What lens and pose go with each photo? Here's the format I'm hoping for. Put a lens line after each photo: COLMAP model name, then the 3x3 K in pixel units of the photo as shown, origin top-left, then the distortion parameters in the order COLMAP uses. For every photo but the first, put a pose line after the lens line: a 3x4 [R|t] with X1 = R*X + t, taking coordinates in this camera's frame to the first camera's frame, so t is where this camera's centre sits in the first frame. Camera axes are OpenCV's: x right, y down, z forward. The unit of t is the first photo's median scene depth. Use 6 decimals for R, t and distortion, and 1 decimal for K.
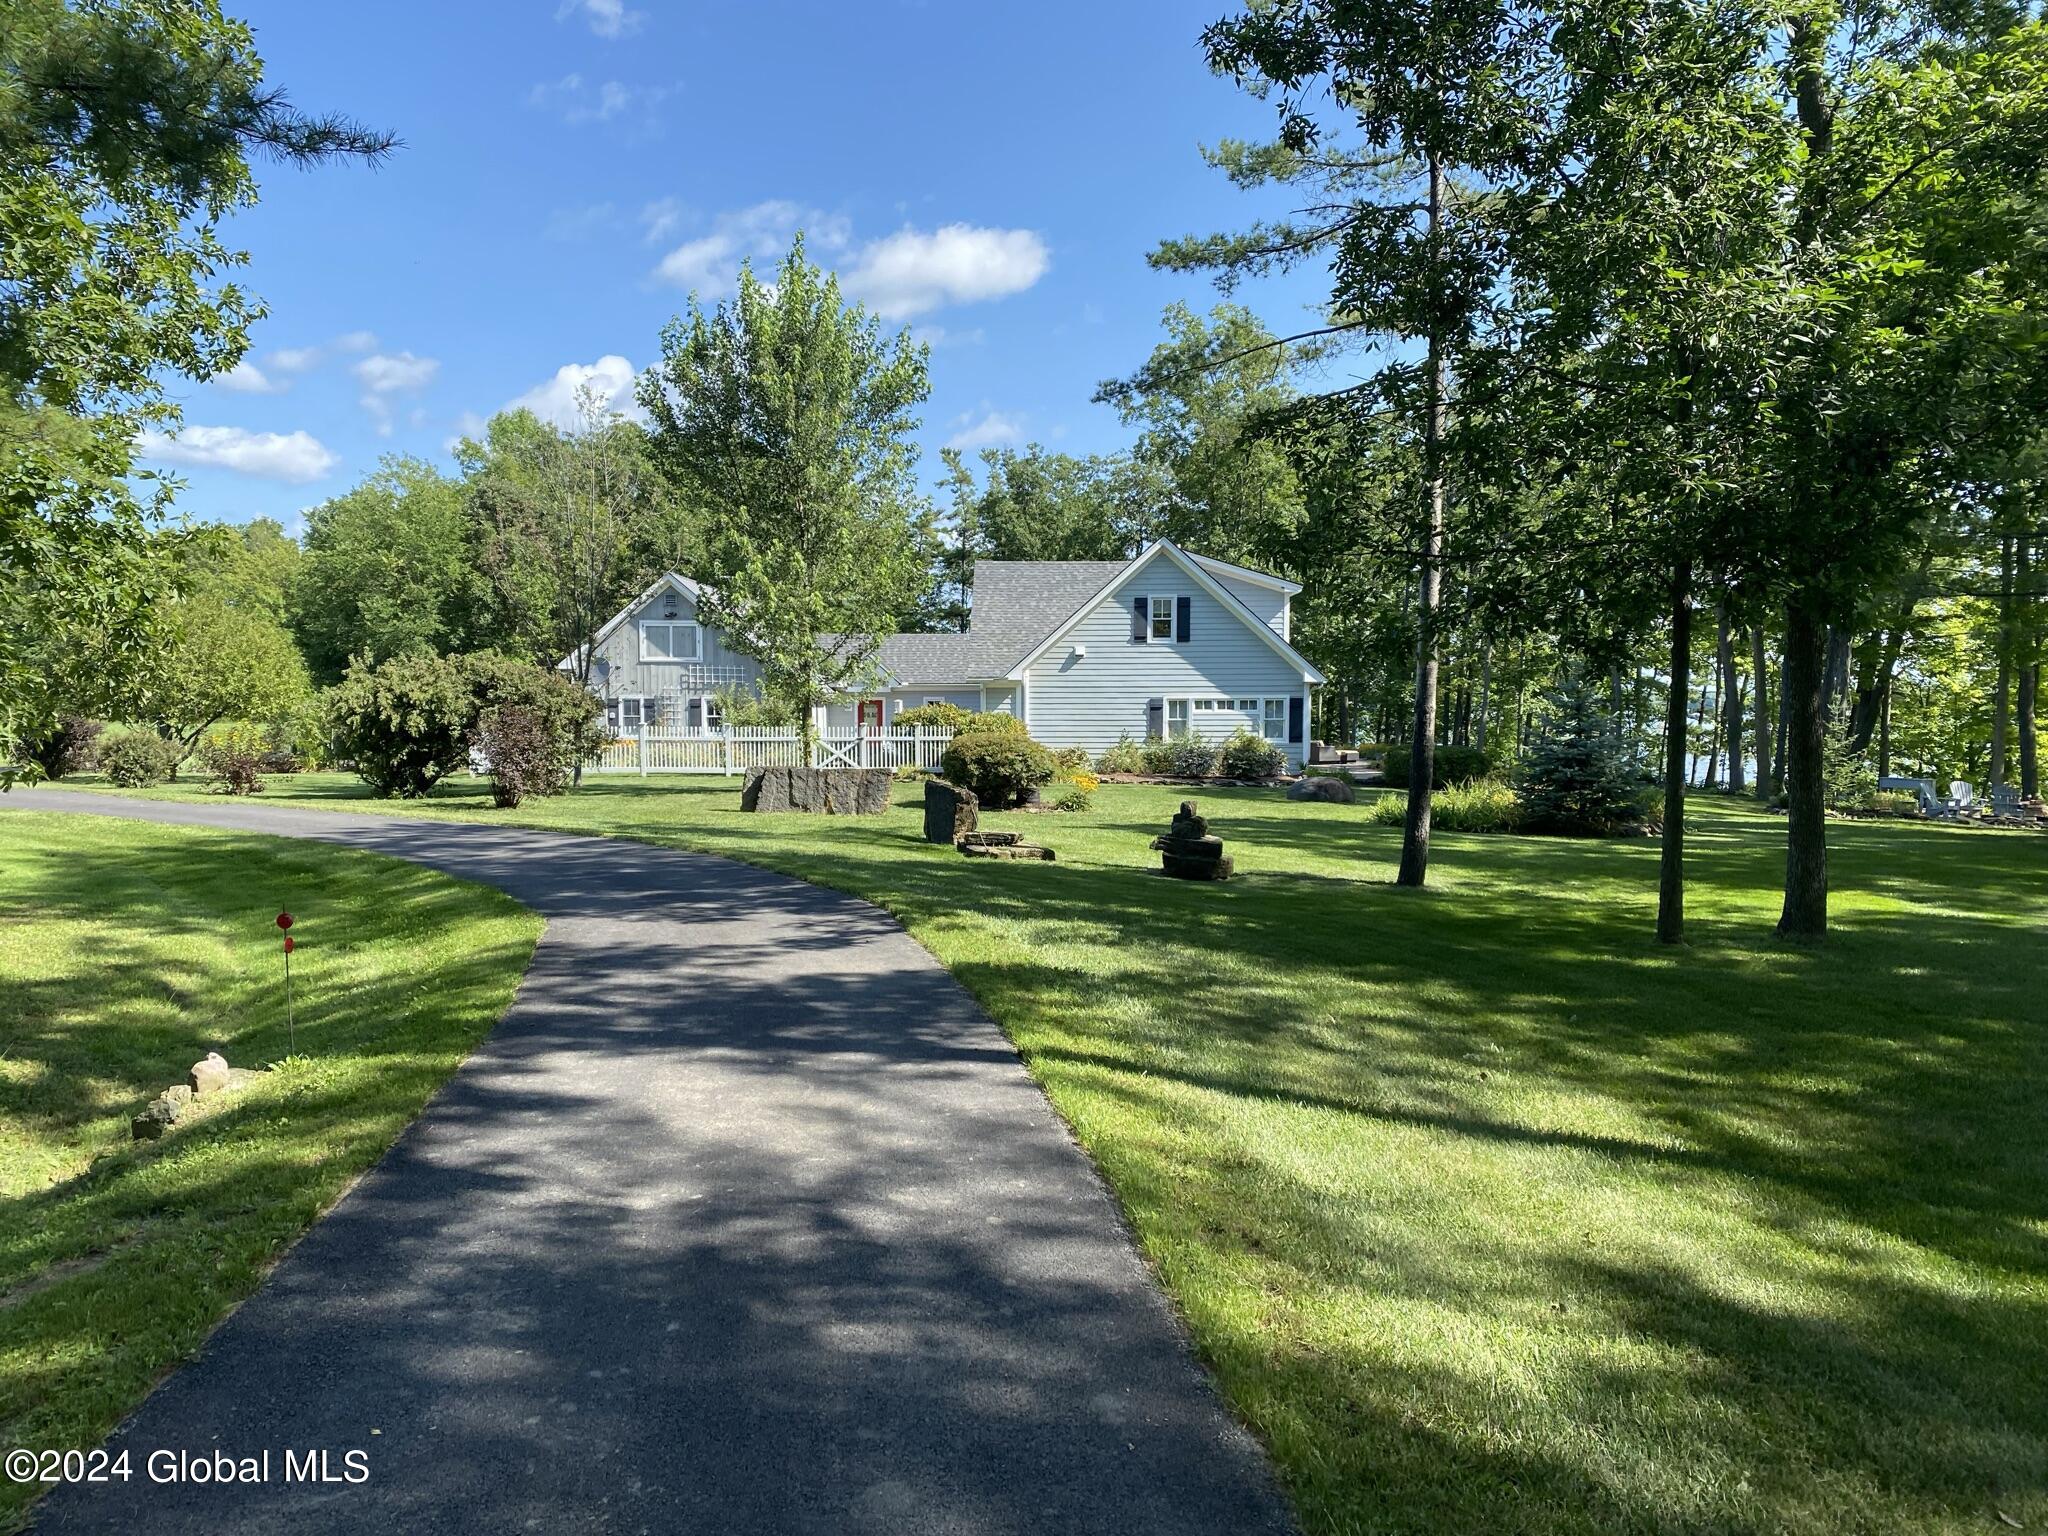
lens RADIAL K [[1562.2, 0, 1017.8], [0, 1562.2, 770.7], [0, 0, 1]] dist [0.074859, 0.000065]
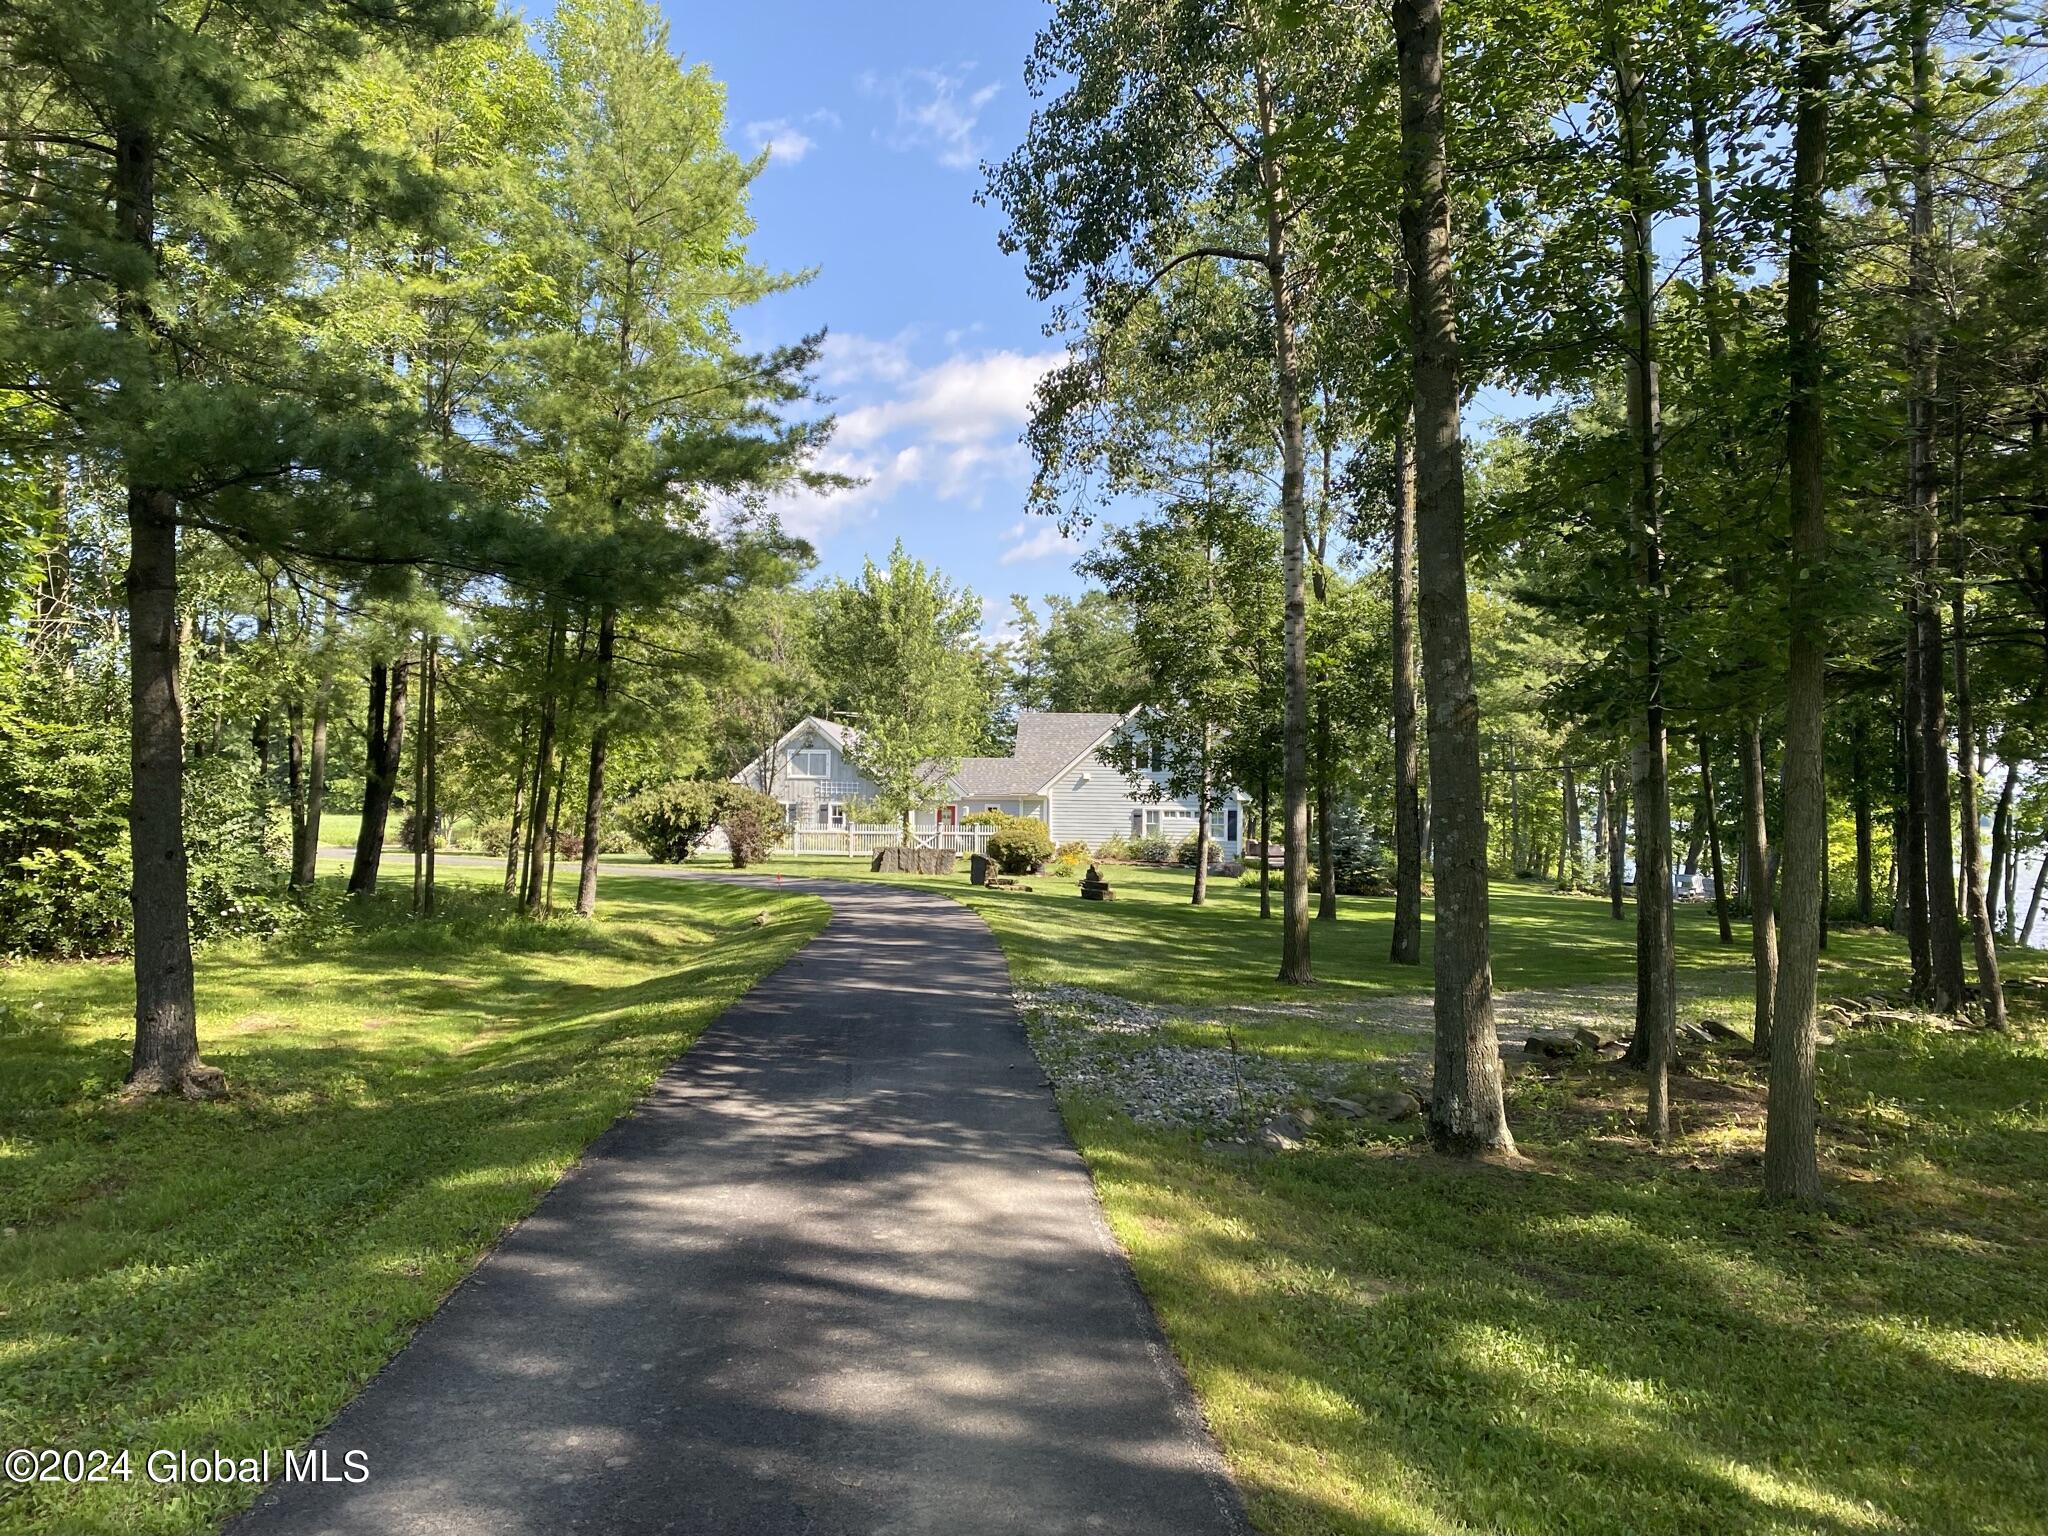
lens RADIAL K [[1562.2, 0, 1023.9], [0, 1562.2, 767.9], [0, 0, 1]] dist [0.074859, 0.000065]
pose [[0.998803, 0.012303, -0.047344, 0.051569], [-0.015369, 0.997769, -0.064961, 0.013269], [0.046439, 0.065611, 0.996764, -0.499495]]
